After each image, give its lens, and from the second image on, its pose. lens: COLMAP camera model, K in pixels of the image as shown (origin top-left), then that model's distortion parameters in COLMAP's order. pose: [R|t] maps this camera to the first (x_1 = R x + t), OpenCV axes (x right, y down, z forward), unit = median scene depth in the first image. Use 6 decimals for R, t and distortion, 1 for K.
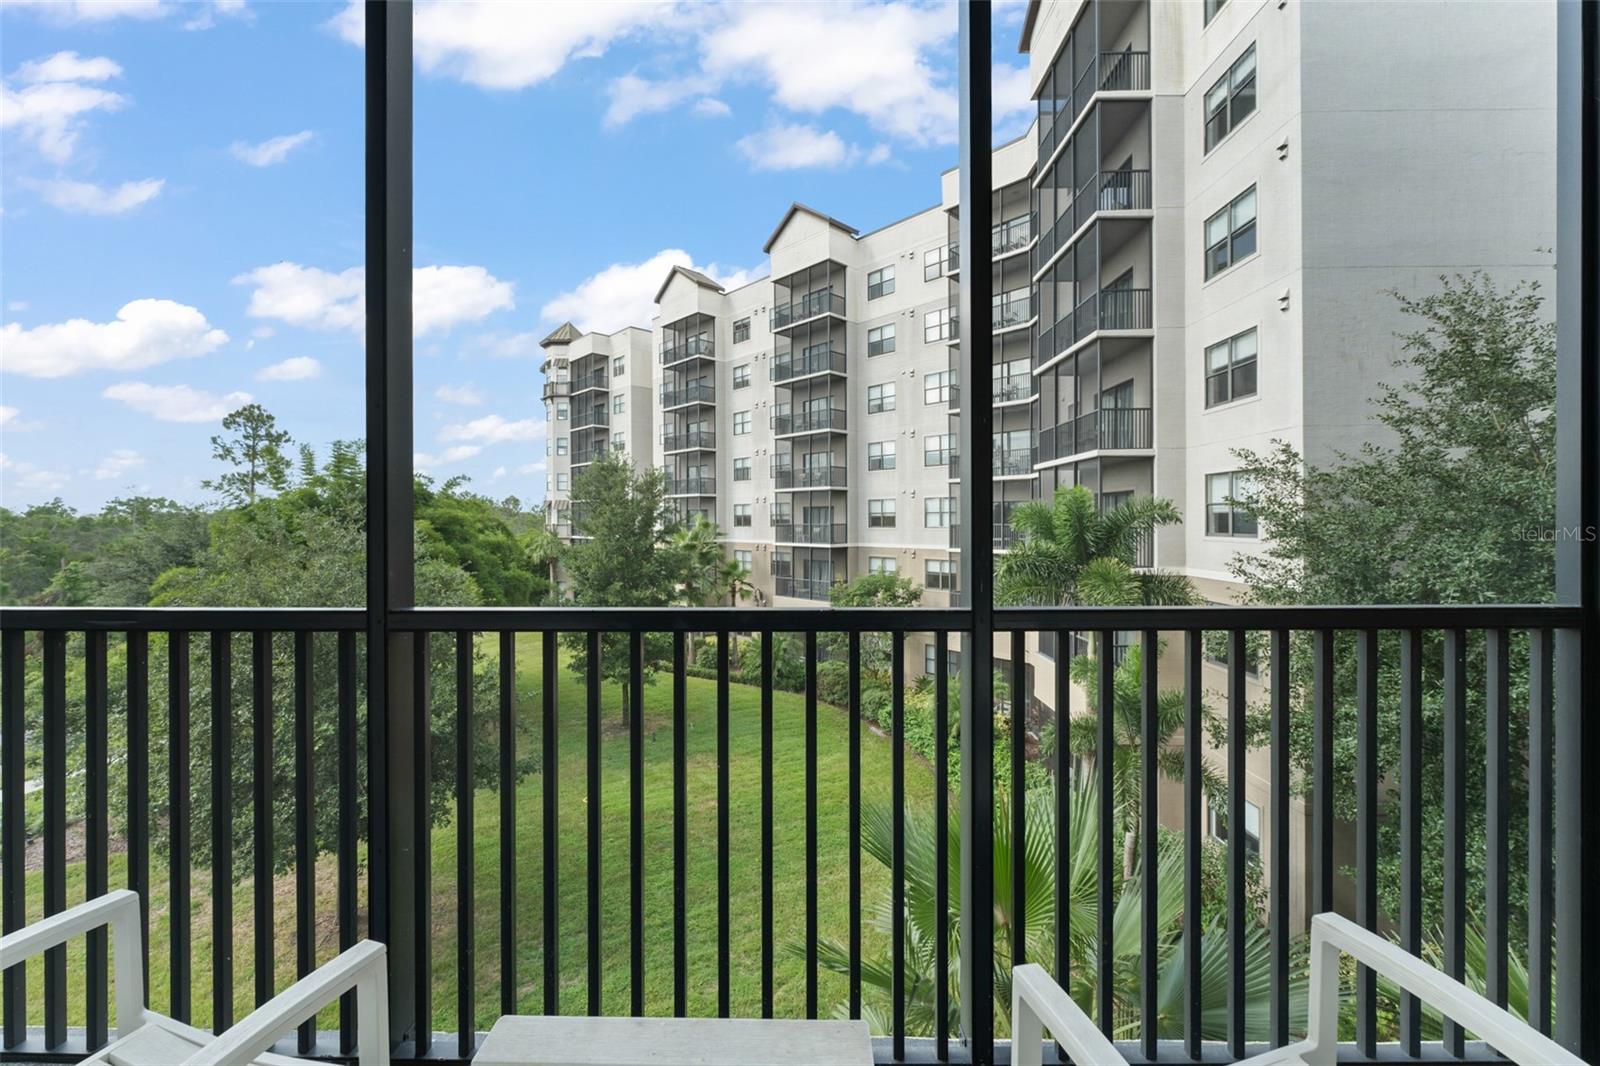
lens RADIAL K [[633.2, 0, 798.4], [0, 633.2, 520.4], [0, 0, 1]] dist [-0.001891, -0.000664]
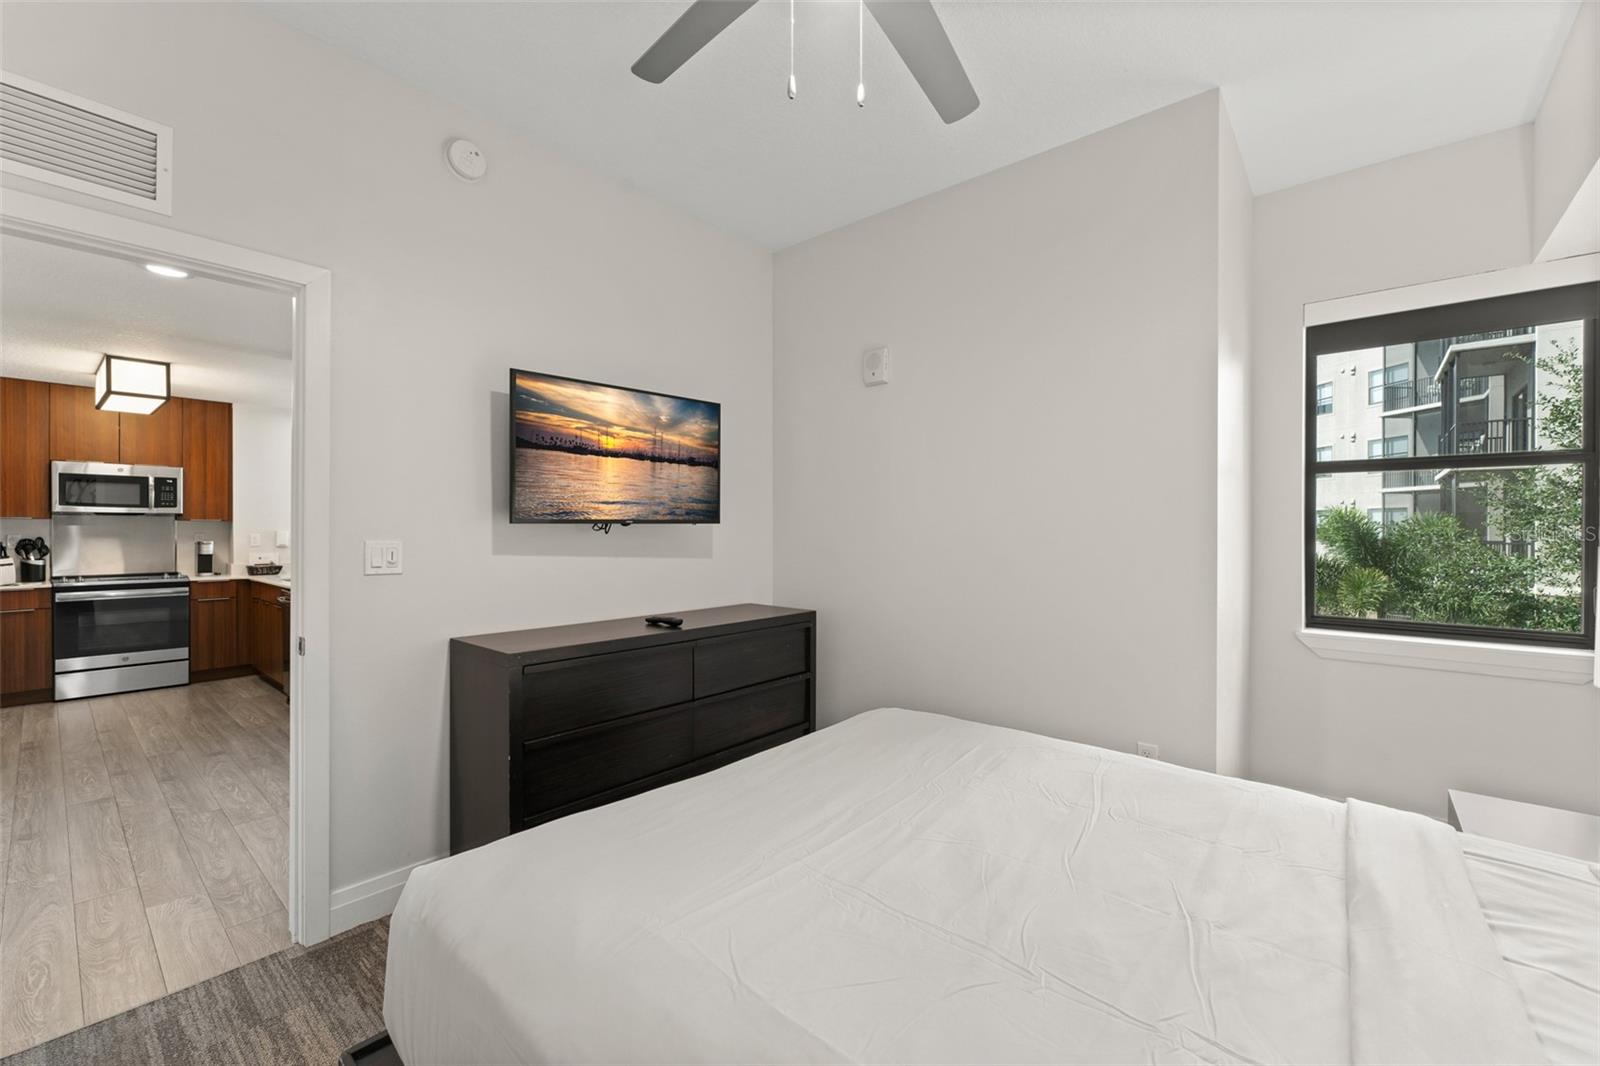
lens RADIAL K [[659.9, 0, 794.2], [0, 659.9, 533.6], [0, 0, 1]] dist [-0.001272, -0.000256]
pose [[0.766004, 0.008377, -0.642781, 0.165472], [-0.005036, 0.999963, 0.007029, -0.002509], [0.642816, -0.002147, 0.766018, -0.217927]]
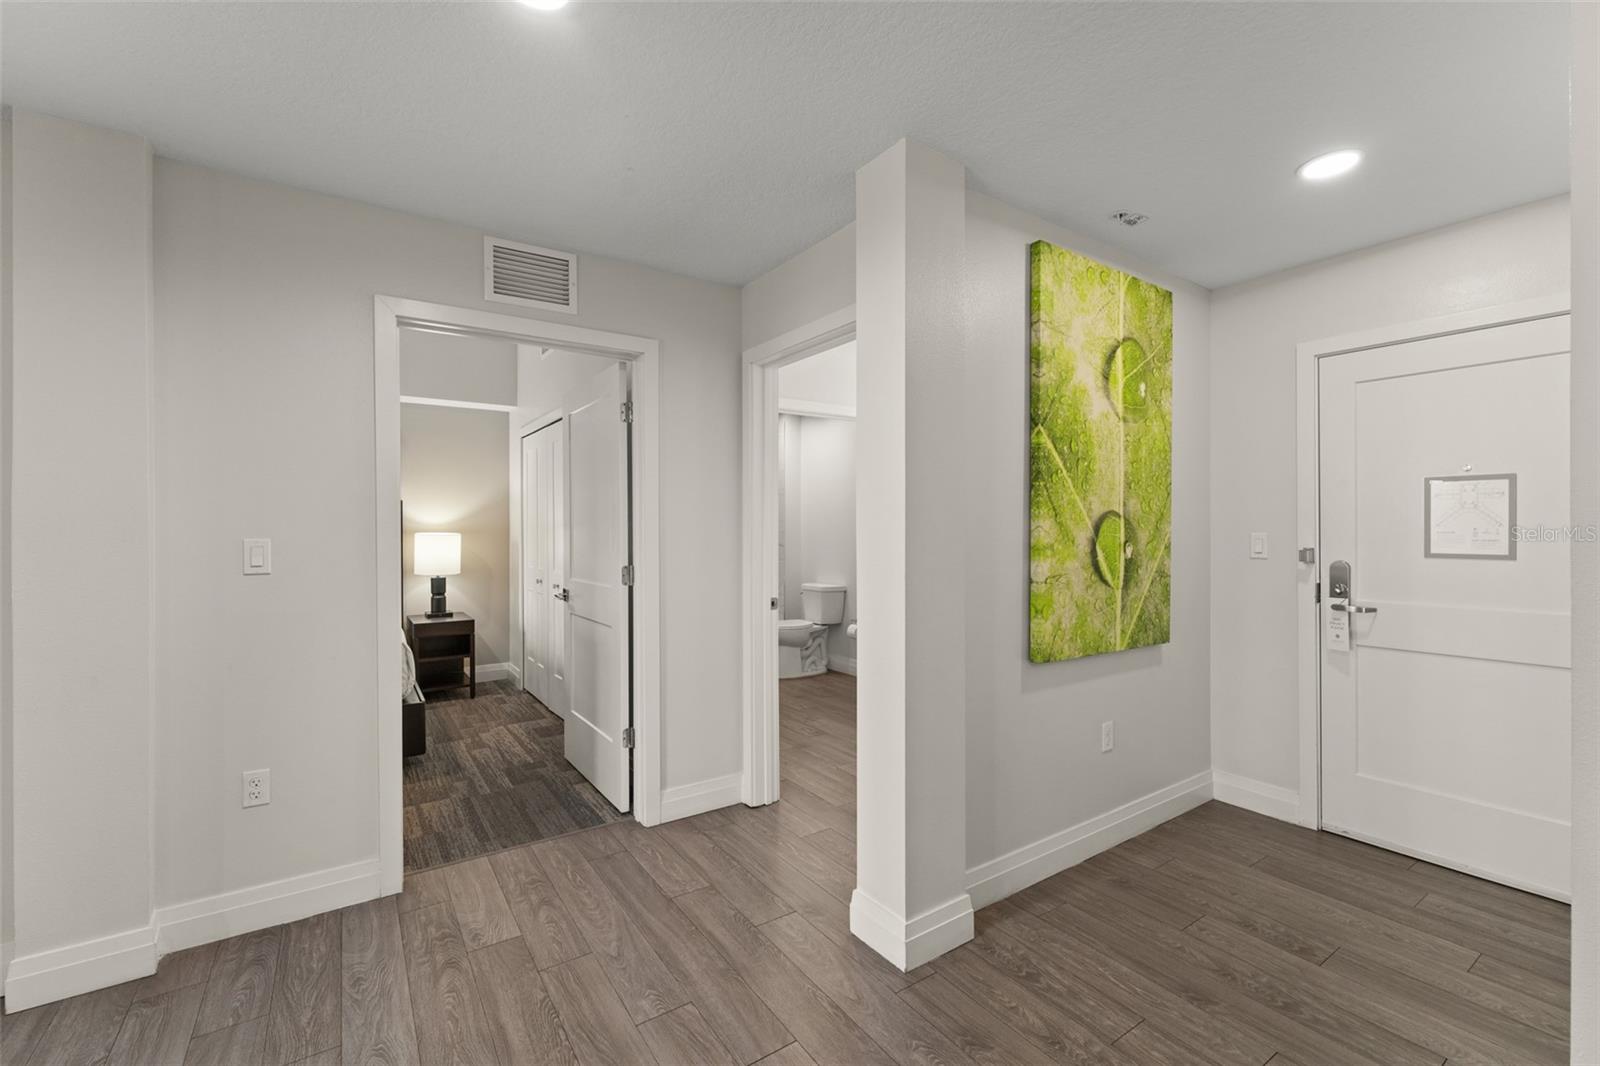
lens RADIAL K [[678.4, 0, 796.6], [0, 678.4, 528.2], [0, 0, 1]] dist [-0.001721, -0.000270]
pose [[-0.573960, 0.004993, 0.818868, 0.006126], [0.003102, 0.999987, -0.003924, -0.001854], [-0.818877, 0.000288, -0.573968, -0.193889]]
